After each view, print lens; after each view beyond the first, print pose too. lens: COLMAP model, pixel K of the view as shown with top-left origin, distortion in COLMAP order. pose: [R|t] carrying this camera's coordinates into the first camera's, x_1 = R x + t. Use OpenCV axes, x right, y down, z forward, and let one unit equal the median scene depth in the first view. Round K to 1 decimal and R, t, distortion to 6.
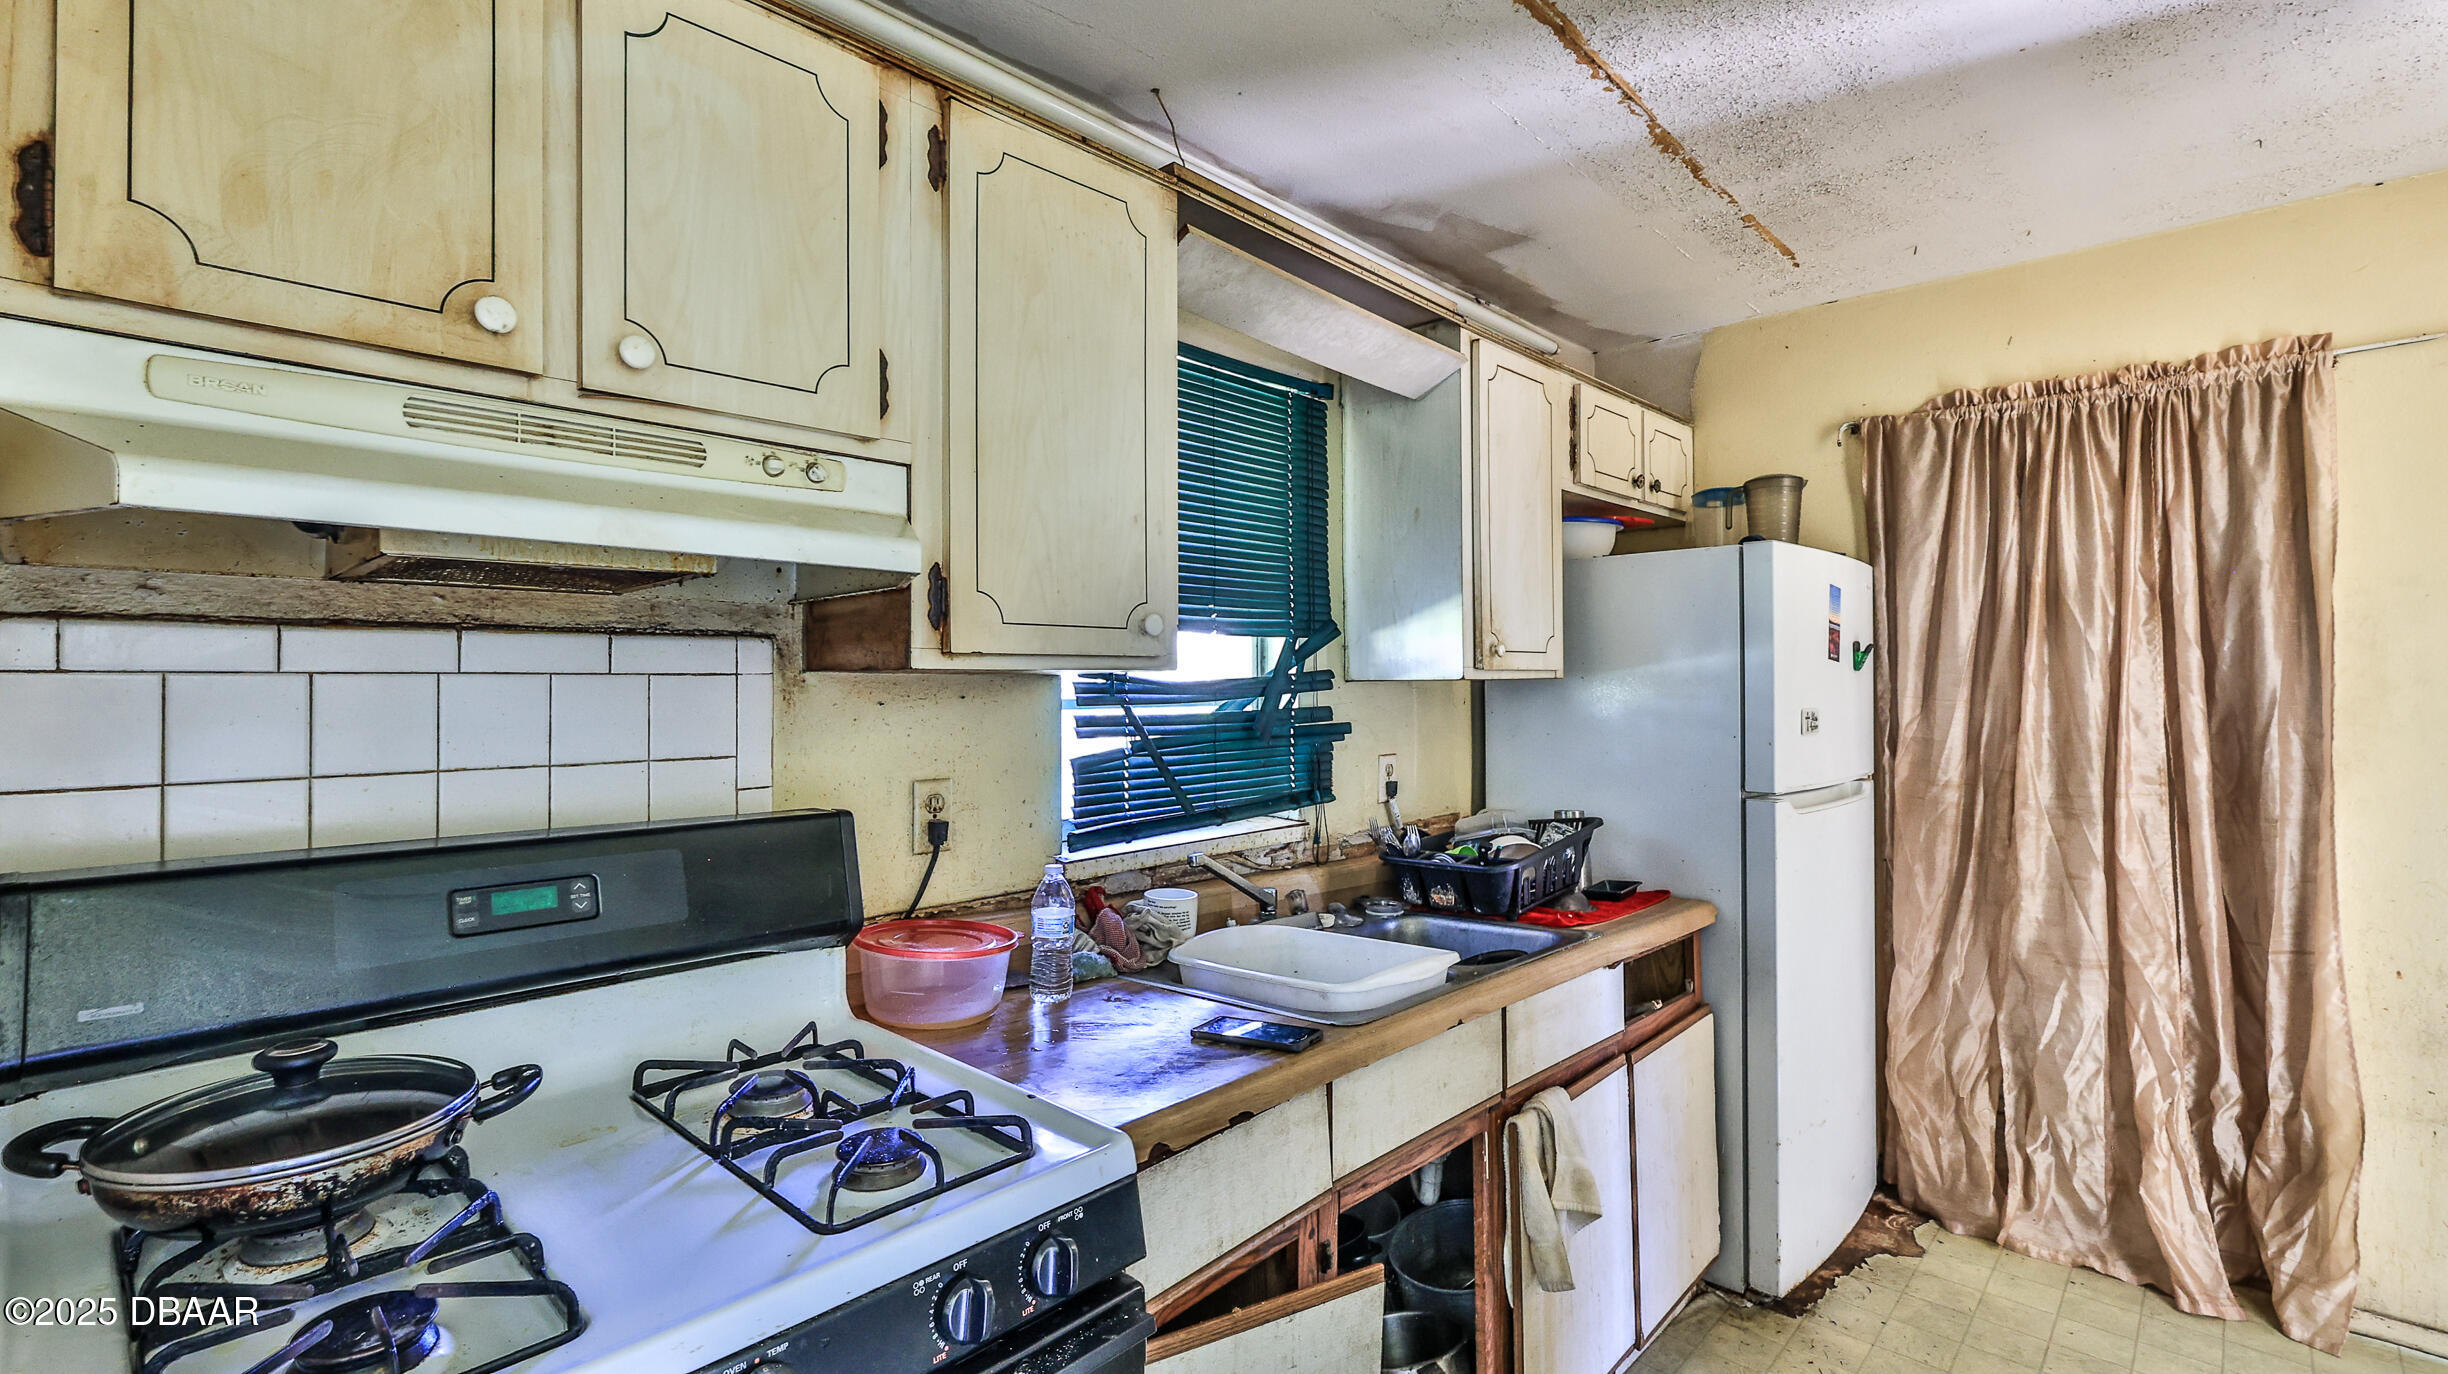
lens RADIAL K [[1072.3, 0, 1209.8], [0, 1072.3, 673.0], [0, 0, 1]] dist [-0.001029, -0.000012]
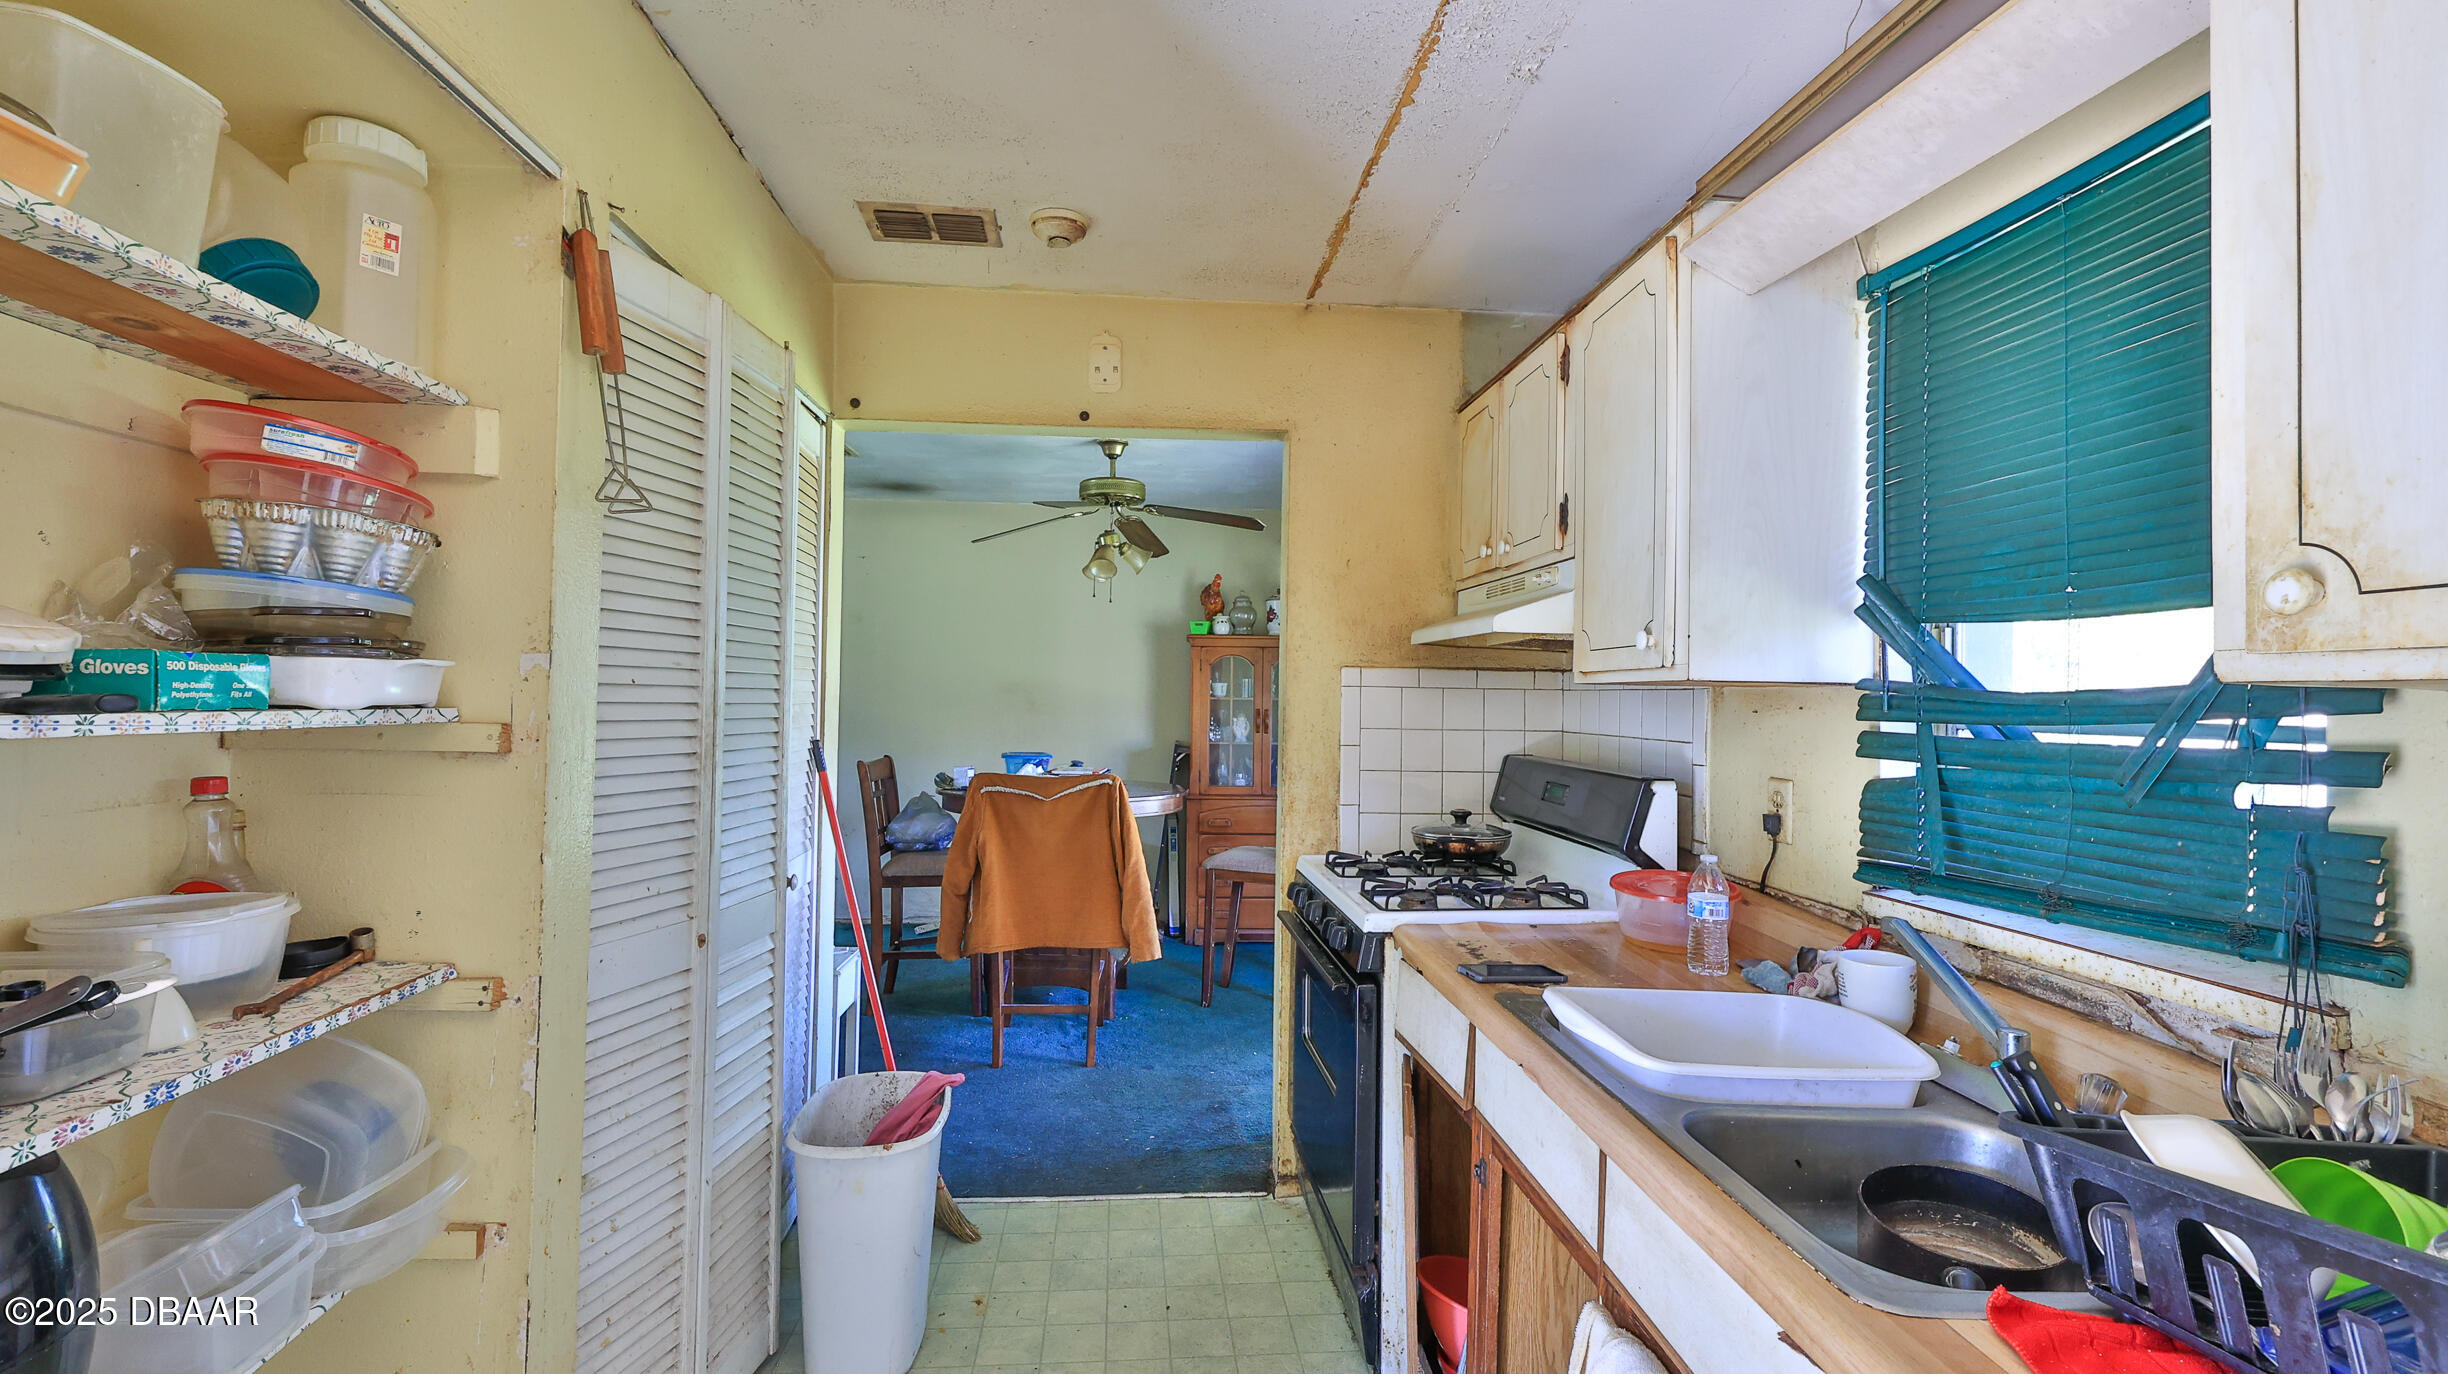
lens RADIAL K [[1072.3, 0, 1209.8], [0, 1072.3, 673.0], [0, 0, 1]] dist [-0.001029, -0.000012]
pose [[-0.656855, -0.025645, -0.753581, 0.697793], [-0.009238, 0.999620, -0.025965, 0.014606], [0.753960, -0.010094, -0.656842, 0.885907]]
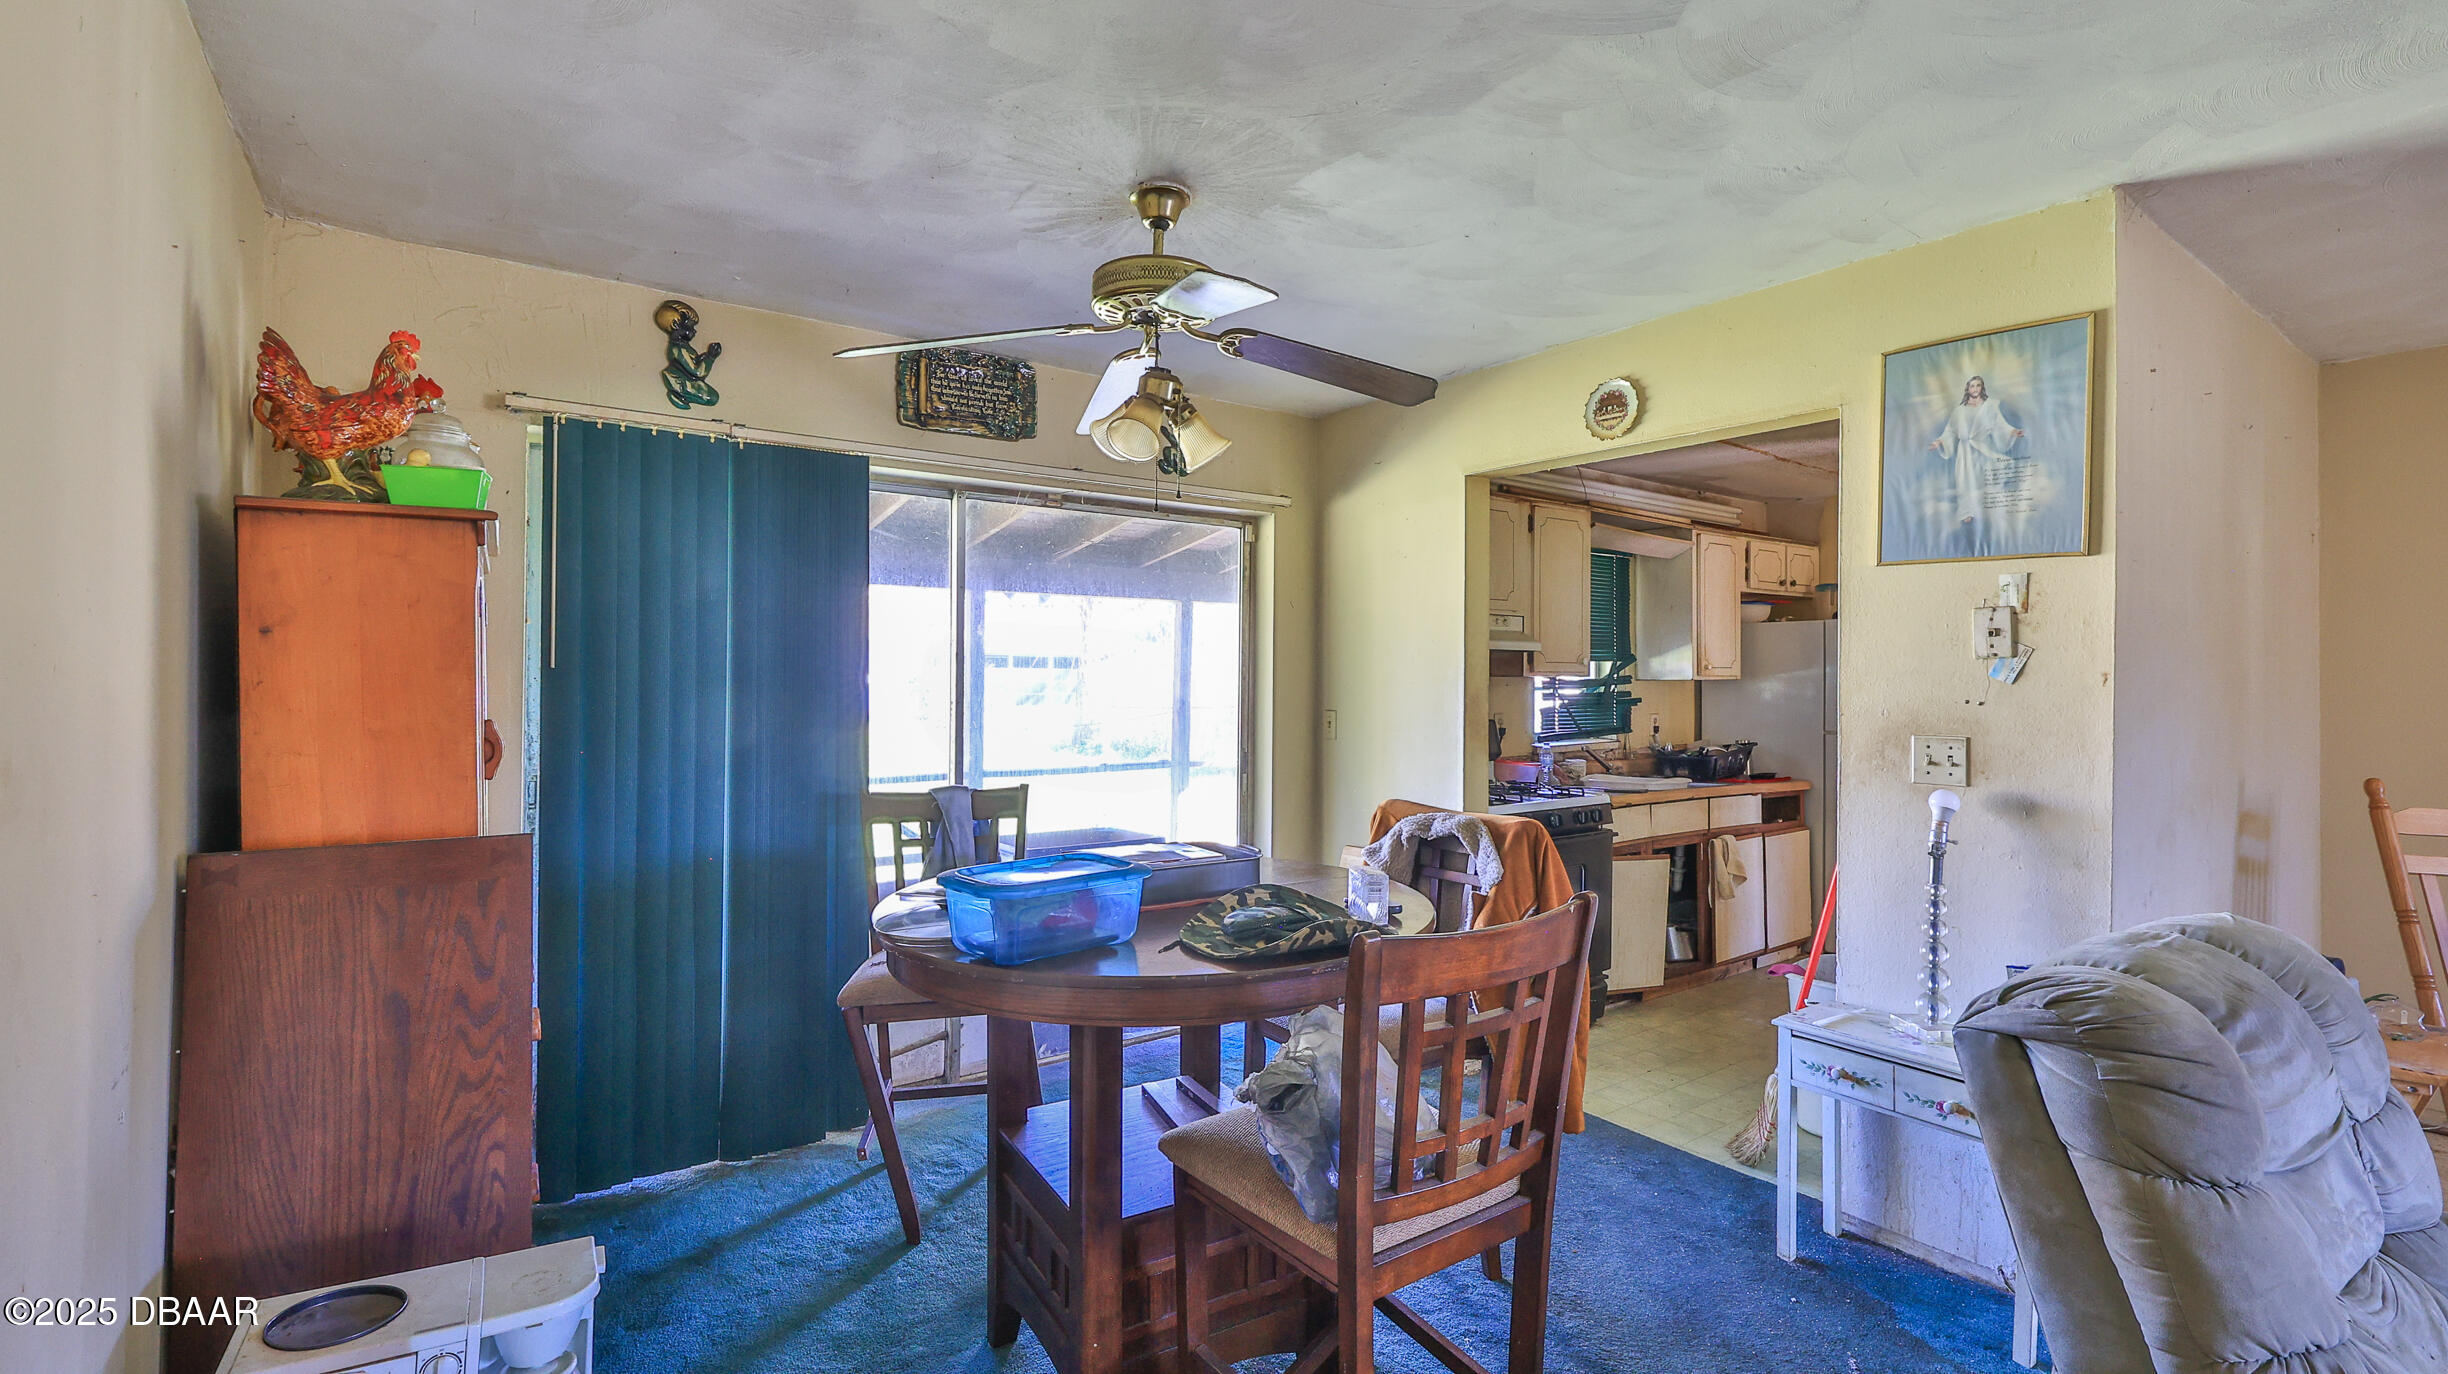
lens RADIAL K [[1072.3, 0, 1209.8], [0, 1072.3, 673.0], [0, 0, 1]] dist [-0.001029, -0.000012]
pose [[0.984178, 0.004278, -0.177131, -0.354068], [-0.003250, 0.999976, 0.006096, -0.018149], [0.177153, -0.005424, 0.984168, -1.367235]]
